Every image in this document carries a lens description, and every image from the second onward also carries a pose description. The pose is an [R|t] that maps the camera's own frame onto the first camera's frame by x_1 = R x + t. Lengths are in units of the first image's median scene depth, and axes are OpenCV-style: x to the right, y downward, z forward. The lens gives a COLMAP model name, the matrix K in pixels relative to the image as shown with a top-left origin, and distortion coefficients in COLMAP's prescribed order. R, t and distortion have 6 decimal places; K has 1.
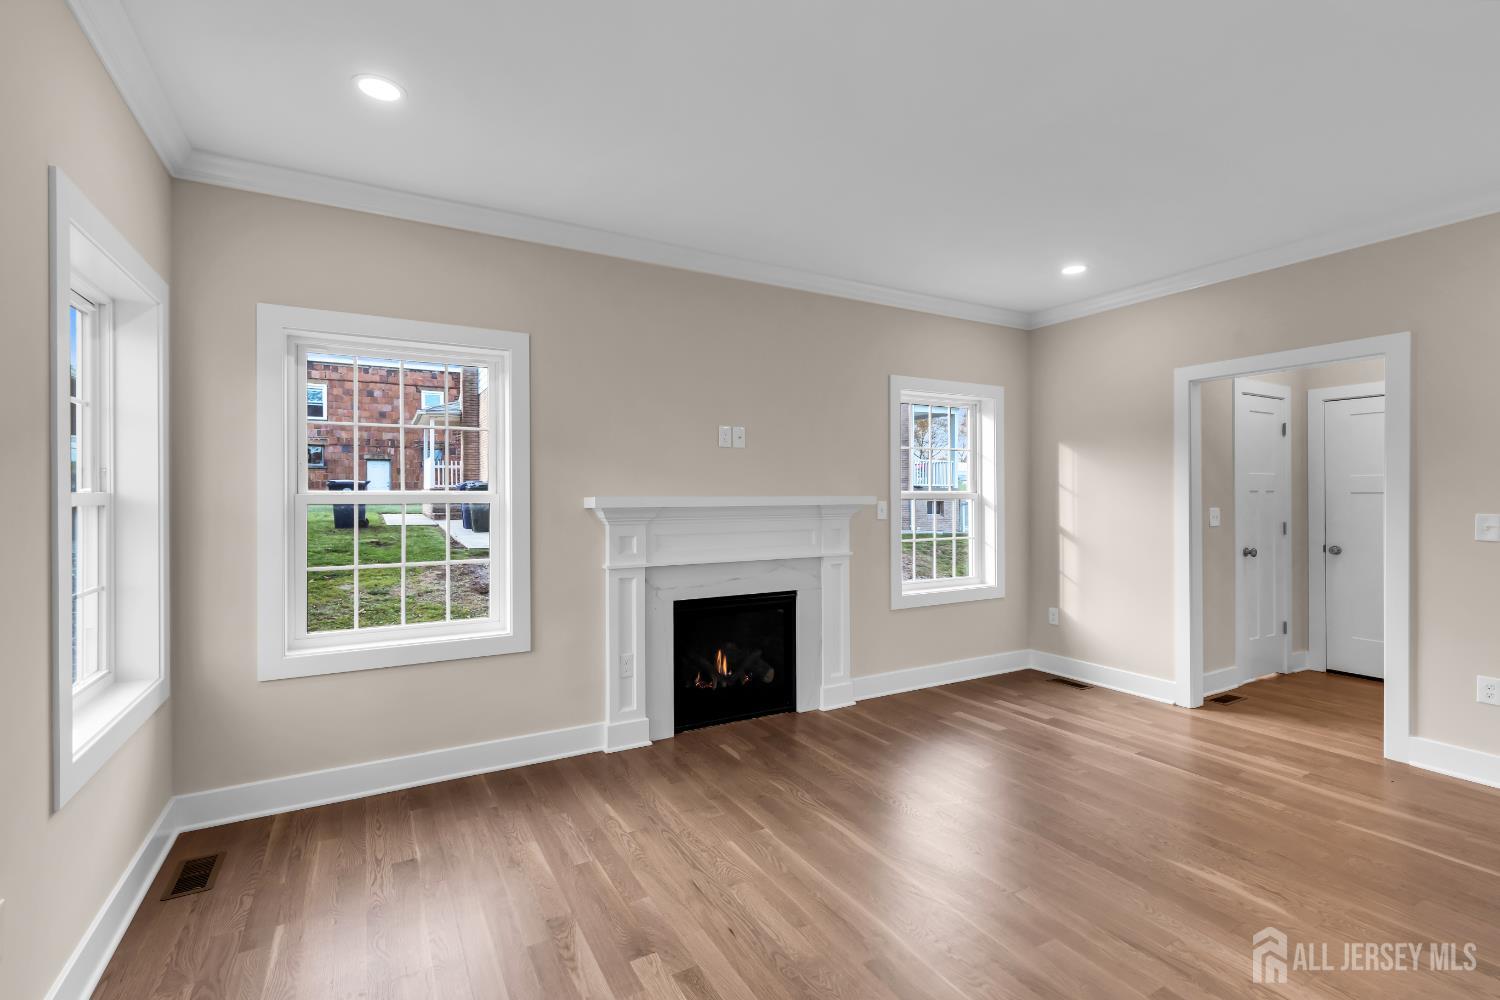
lens RADIAL K [[680.1, 0, 764.6], [0, 680.1, 495.8], [0, 0, 1]] dist [0.008459, -0.001037]
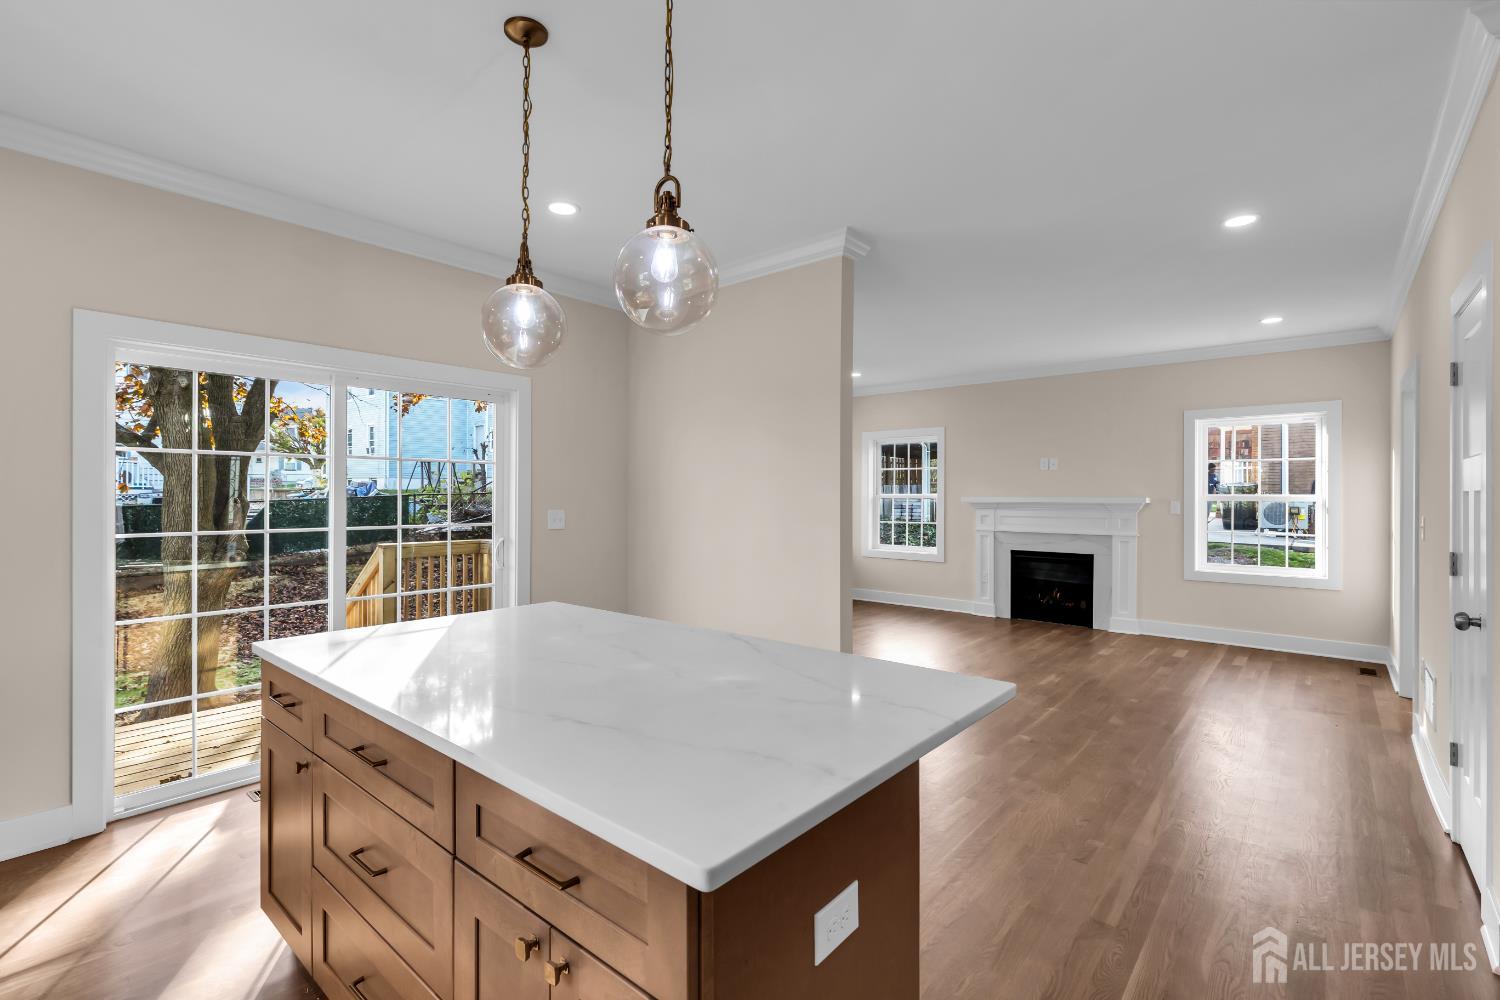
lens RADIAL K [[680.1, 0, 740.4], [0, 680.1, 493.8], [0, 0, 1]] dist [0.008459, -0.001037]
pose [[0.318980, 0.001181, -0.947761, 1.485927], [-0.004030, 0.999992, -0.000110, -0.004458], [0.947753, 0.003855, 0.318982, -0.372253]]
